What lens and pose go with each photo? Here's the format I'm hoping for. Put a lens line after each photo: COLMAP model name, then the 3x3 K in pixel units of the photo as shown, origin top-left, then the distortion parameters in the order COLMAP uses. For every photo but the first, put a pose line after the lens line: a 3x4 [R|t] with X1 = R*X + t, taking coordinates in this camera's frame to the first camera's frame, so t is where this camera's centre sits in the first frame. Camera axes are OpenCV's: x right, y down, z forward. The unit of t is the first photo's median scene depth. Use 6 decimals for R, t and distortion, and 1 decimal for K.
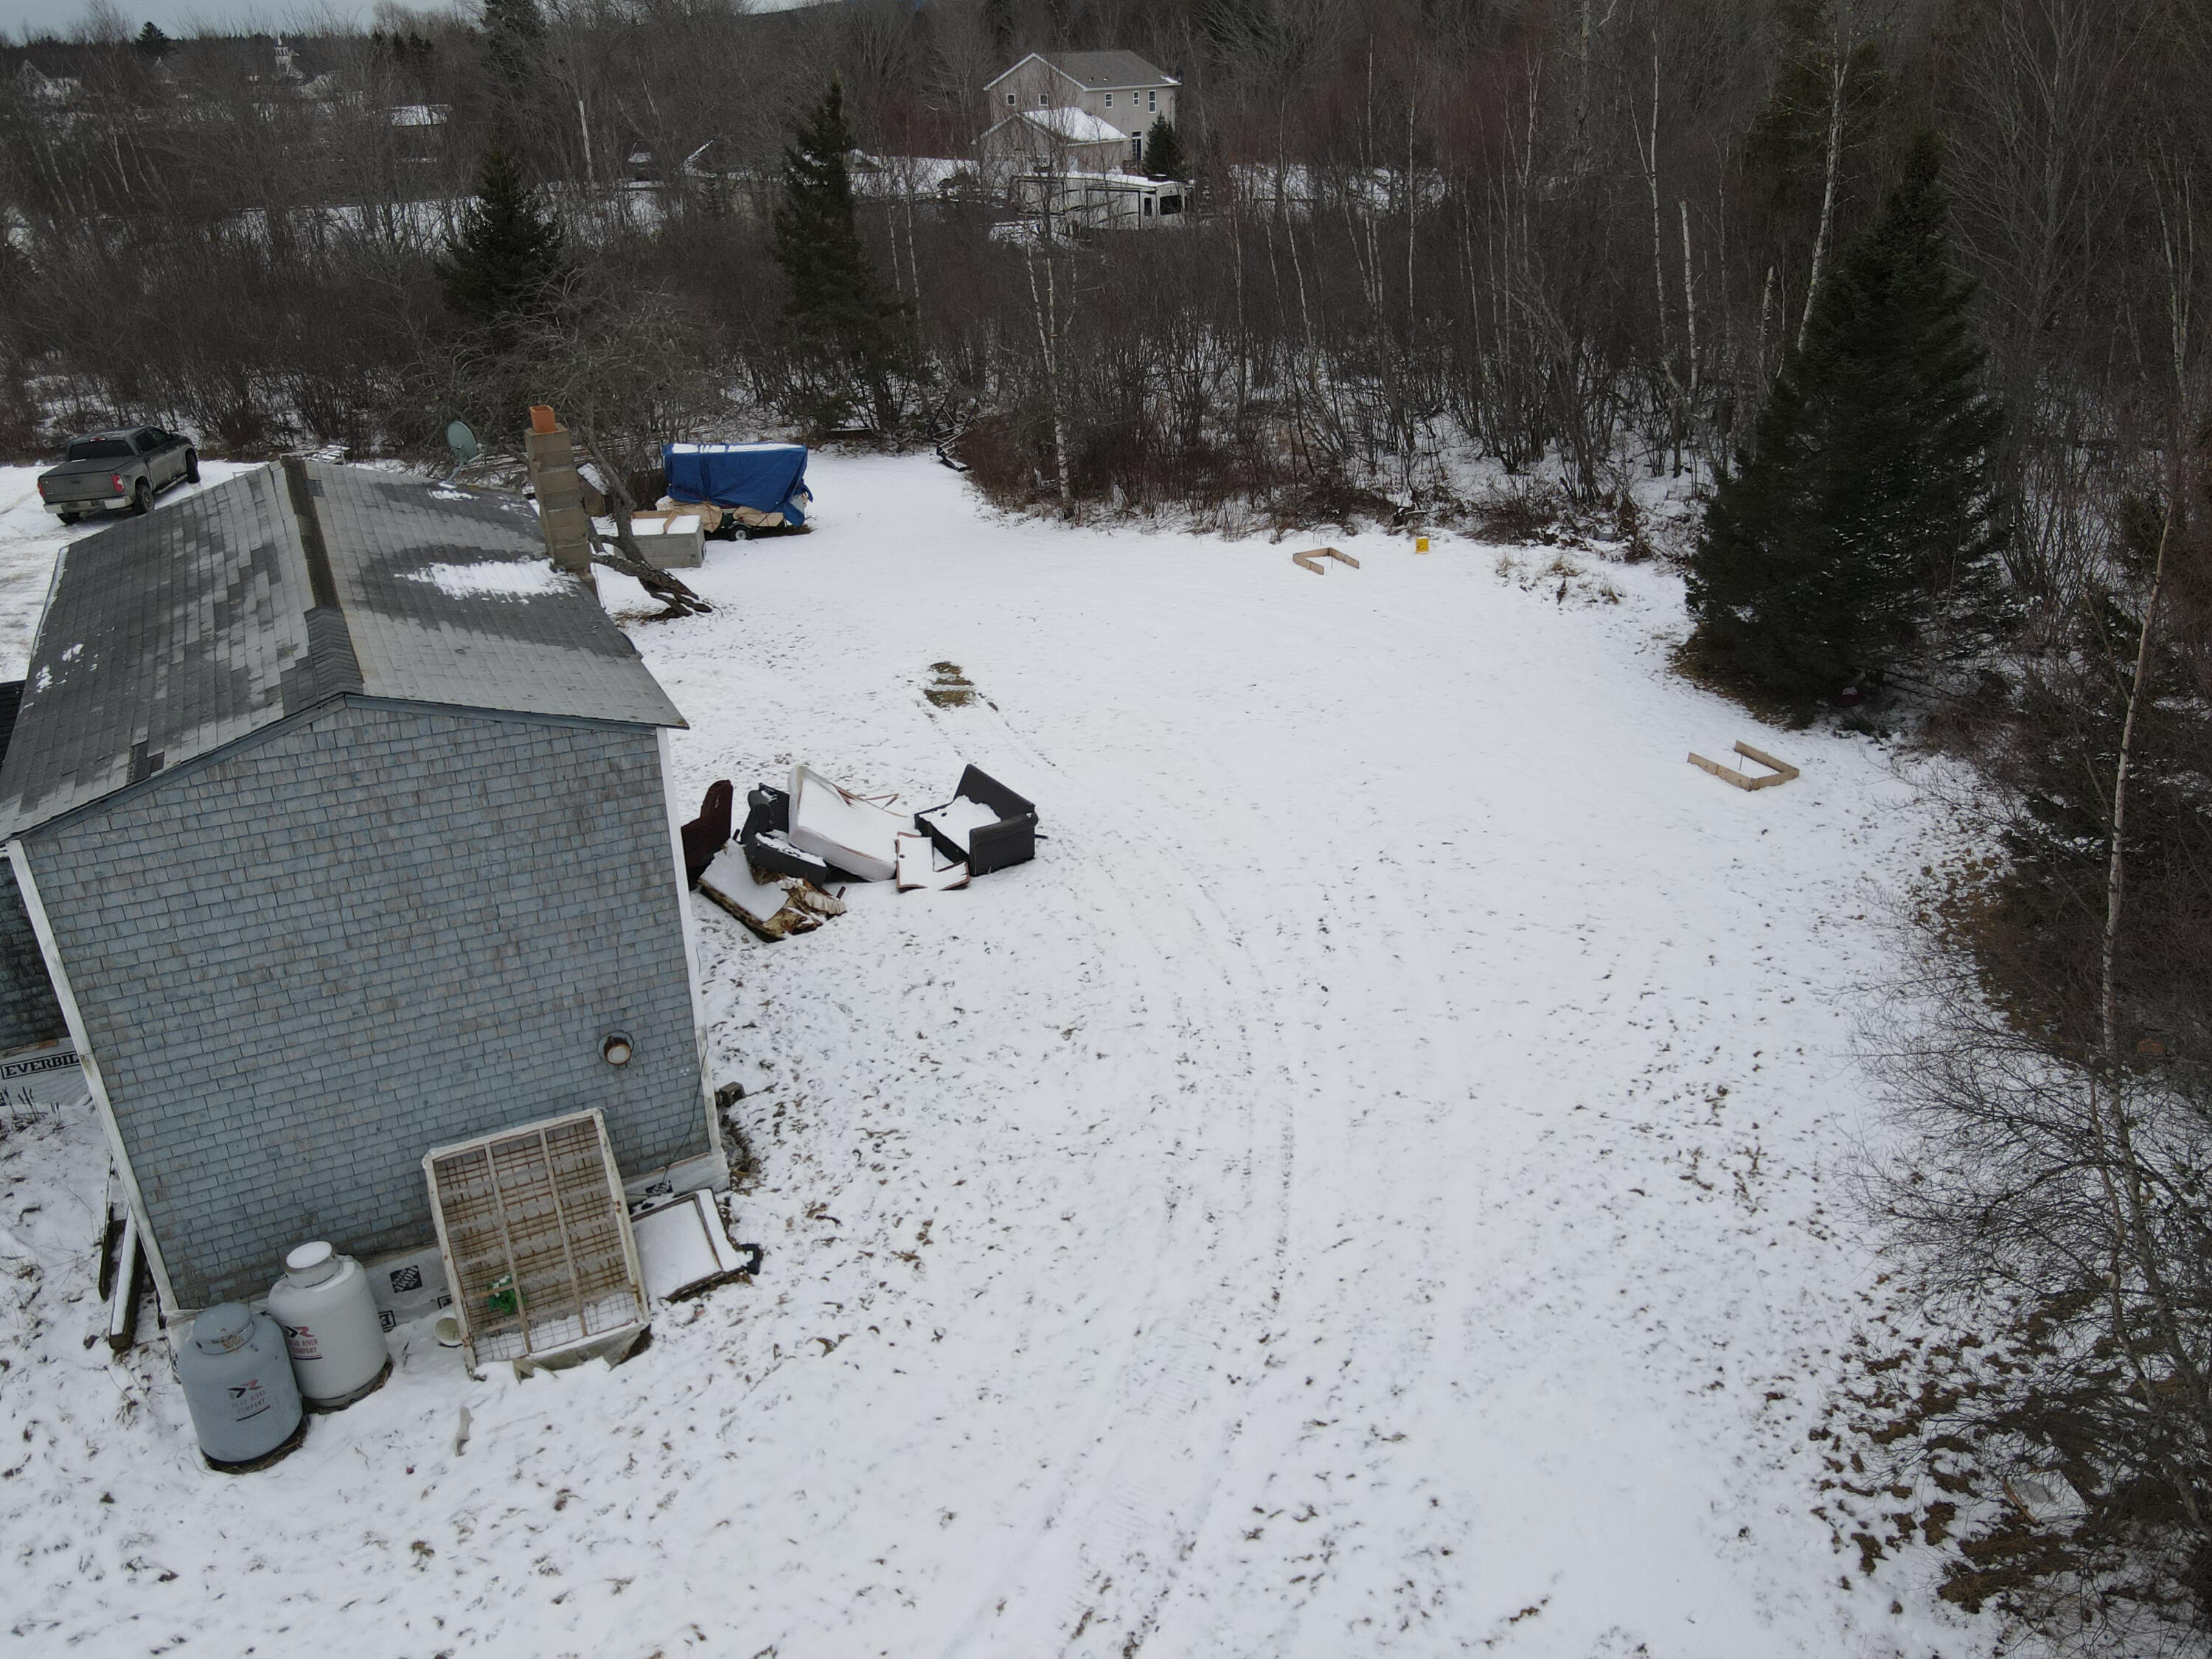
lens RADIAL K [[1634.4, 0, 1133.4], [0, 1634.4, 802.7], [0, 0, 1]] dist [0.011091, 0.027158]
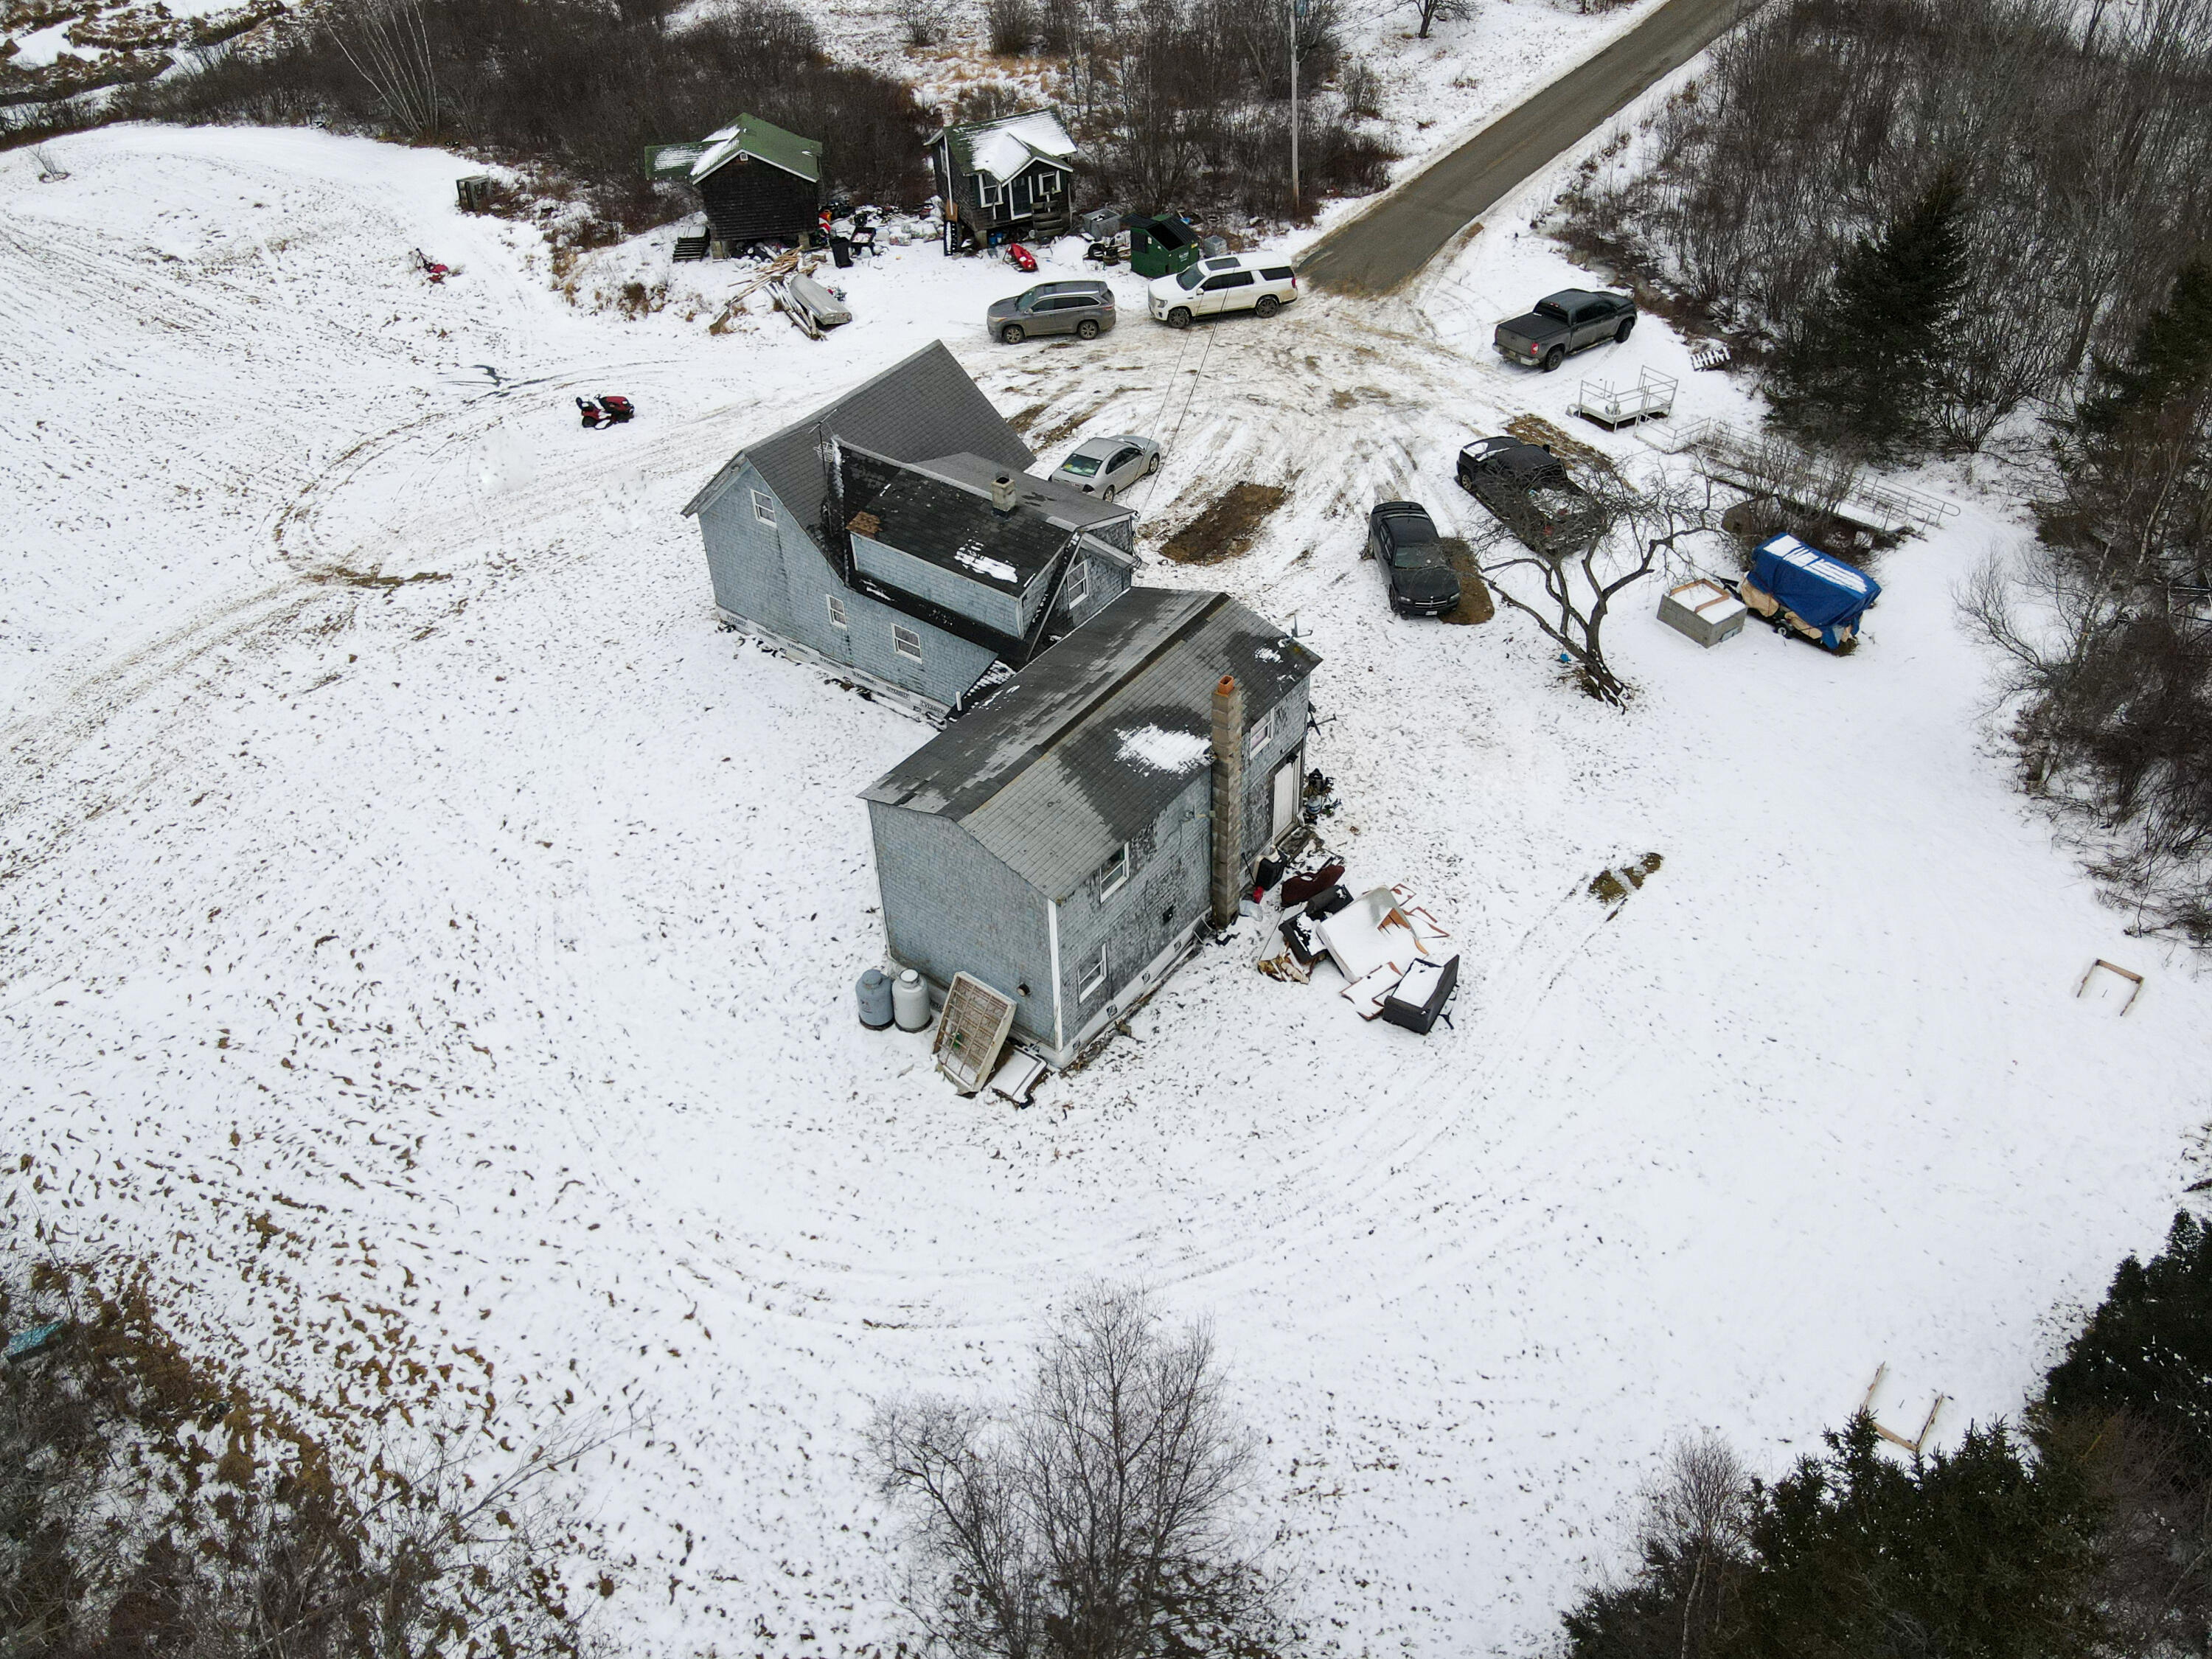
lens RADIAL K [[1624.4, 0, 1123.3], [0, 1624.4, 829.2], [0, 0, 1]] dist [0.001678, 0.020926]
pose [[0.438116, 0.604426, -0.665375, 0.485823], [-0.365399, 0.796029, 0.482515, -0.513068], [0.821303, 0.031730, 0.569610, -0.061069]]
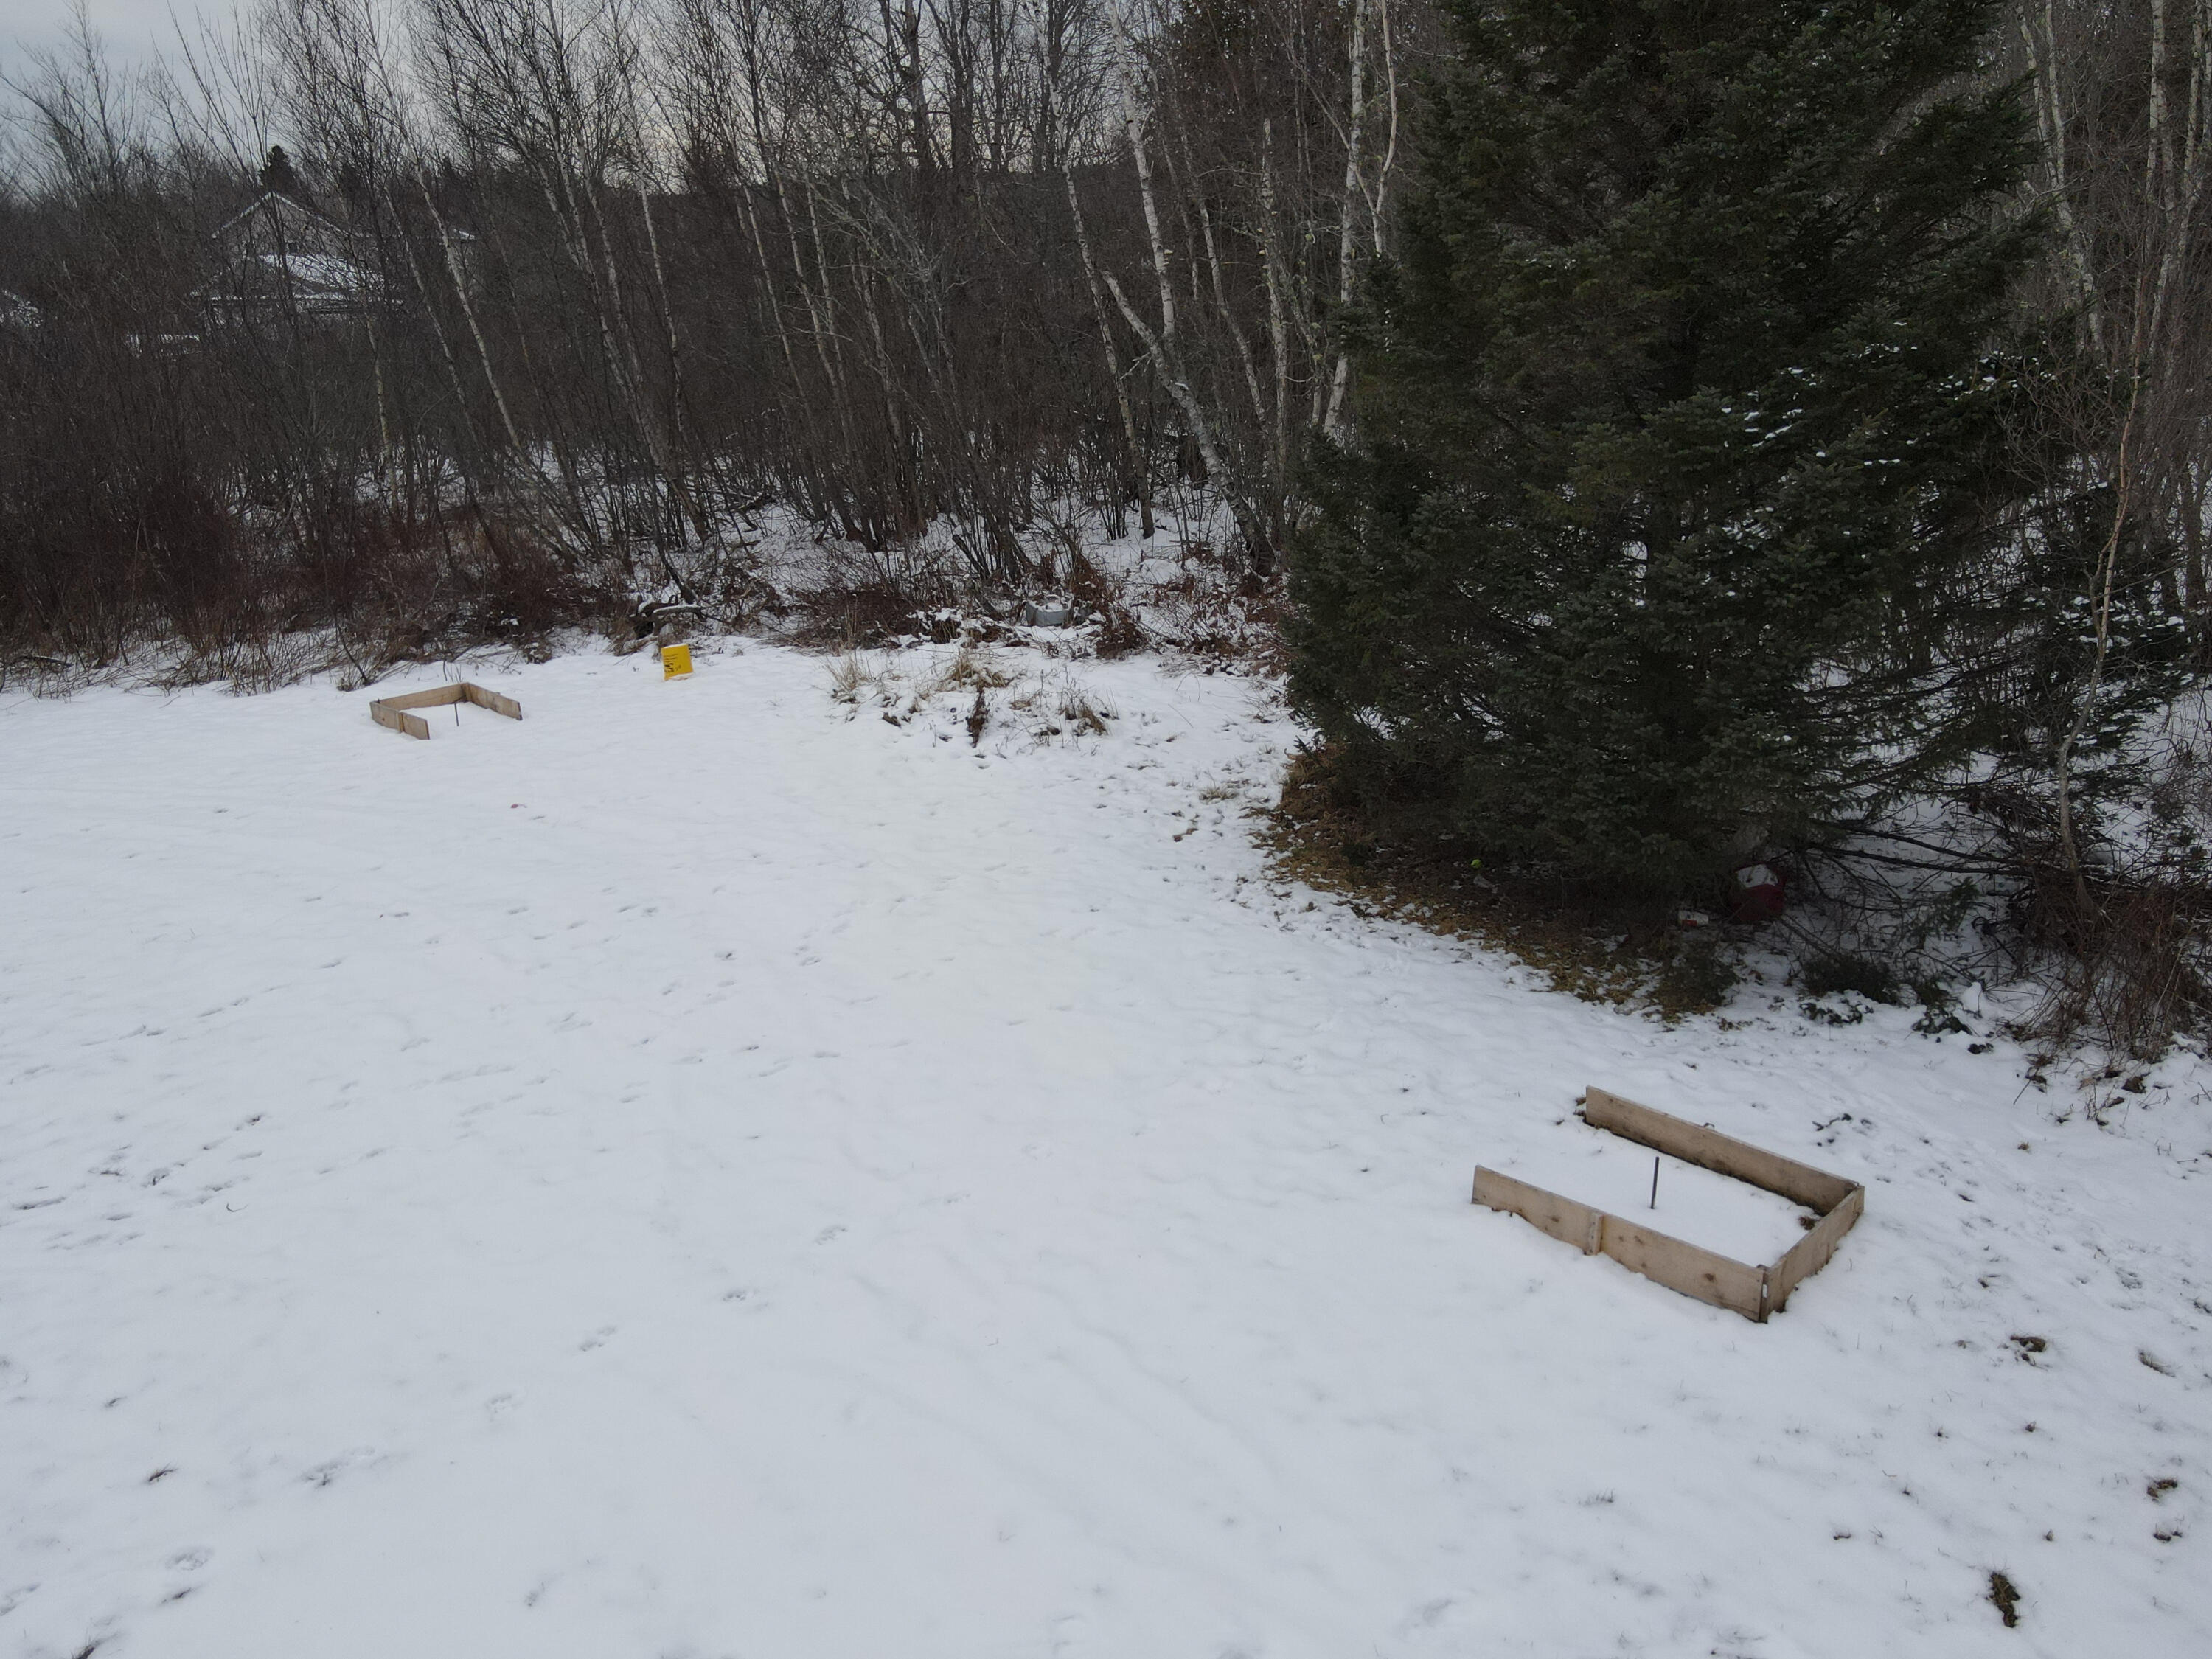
lens RADIAL K [[1624.4, 0, 1123.3], [0, 1624.4, 829.2], [0, 0, 1]] dist [0.001678, 0.020926]
pose [[0.941265, -0.112179, 0.318490, 0.153978], [0.147606, 0.985007, -0.089294, -0.054714], [-0.303698, 0.131060, 0.943711, 0.571897]]
